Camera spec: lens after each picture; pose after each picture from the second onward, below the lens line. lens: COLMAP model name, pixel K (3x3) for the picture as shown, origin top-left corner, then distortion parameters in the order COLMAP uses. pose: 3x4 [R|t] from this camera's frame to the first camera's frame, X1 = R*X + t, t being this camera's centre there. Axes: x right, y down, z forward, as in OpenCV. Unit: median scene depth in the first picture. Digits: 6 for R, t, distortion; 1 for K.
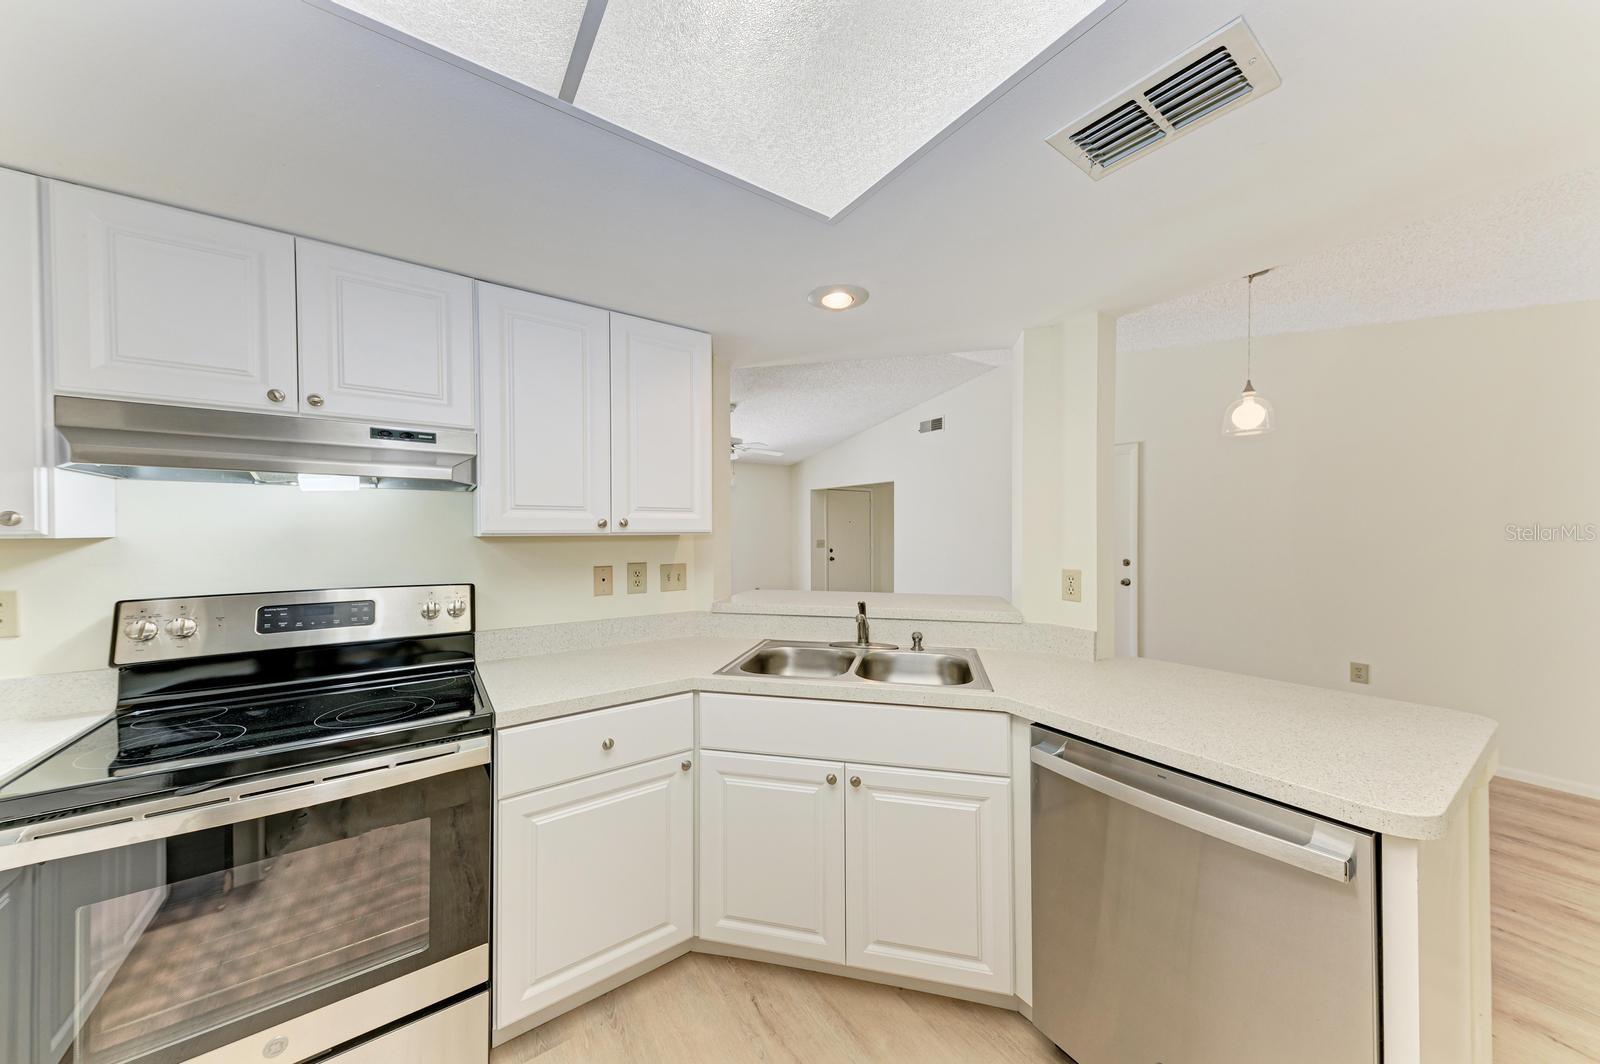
lens RADIAL K [[532.6, 0, 801.7], [0, 532.6, 533.4], [0, 0, 1]] dist [0.026814, -0.006027]
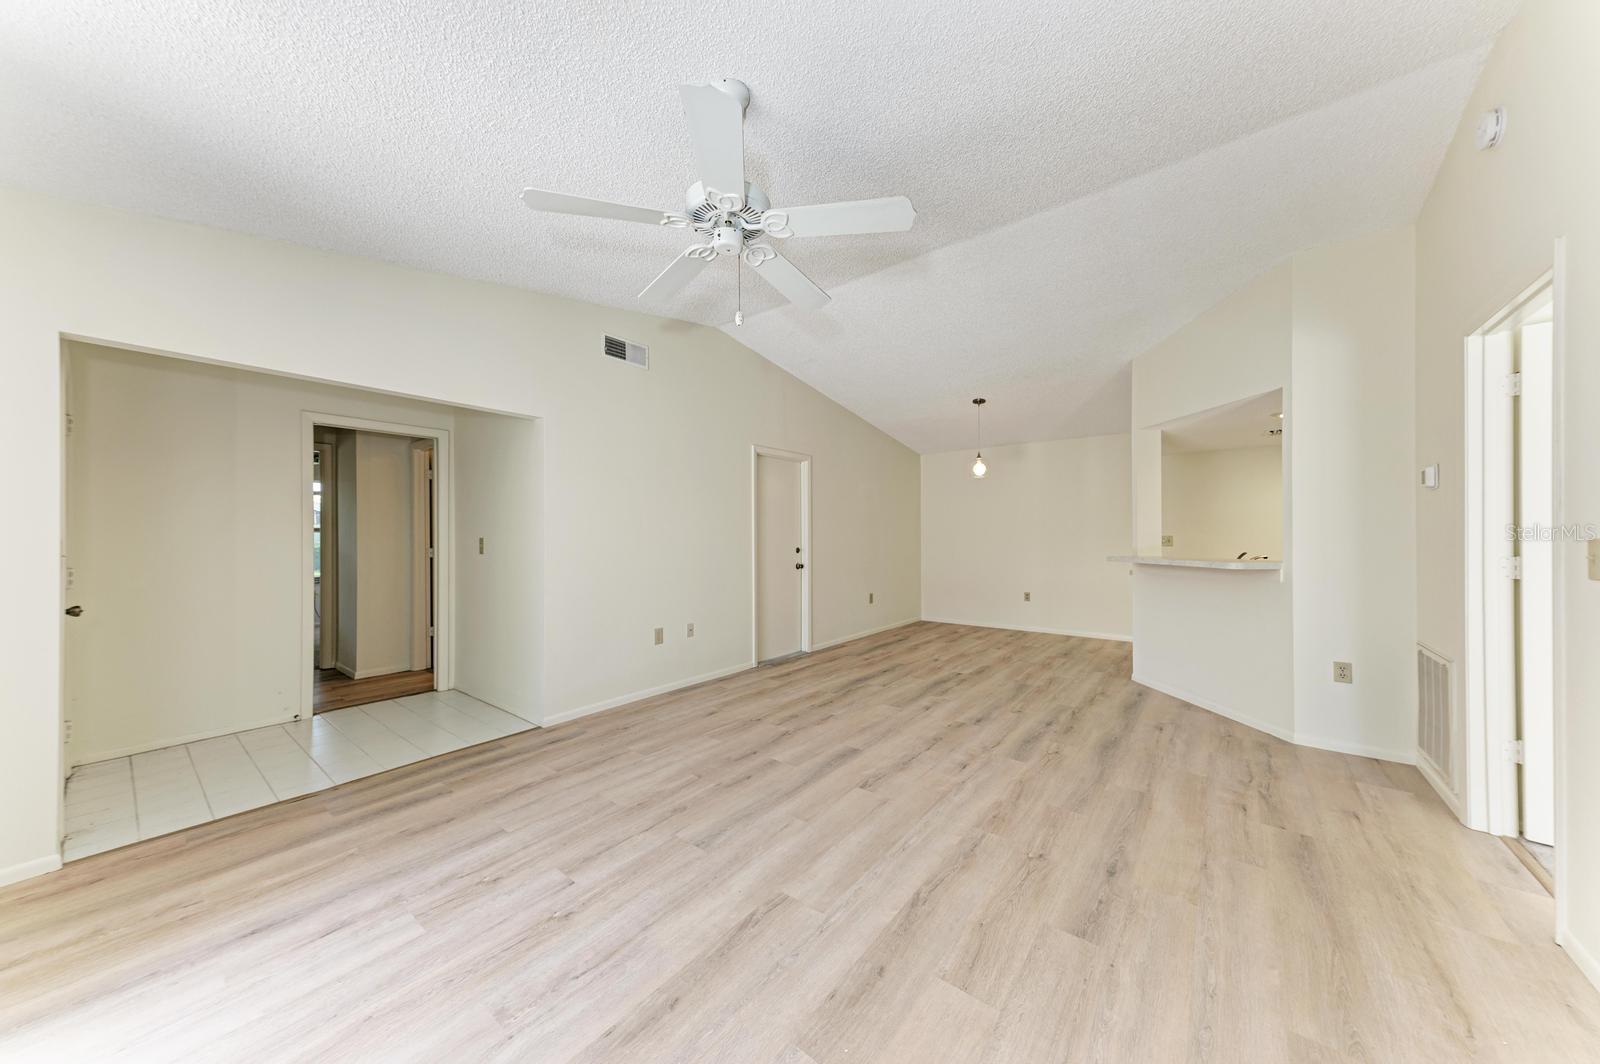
lens RADIAL K [[532.6, 0, 801.7], [0, 532.6, 533.4], [0, 0, 1]] dist [0.026814, -0.006027]
pose [[-0.291493, 0.008465, 0.956535, -1.416661], [0.008537, 0.999944, -0.006248, 0.060953], [-0.956535, 0.006345, -0.291549, 3.337091]]
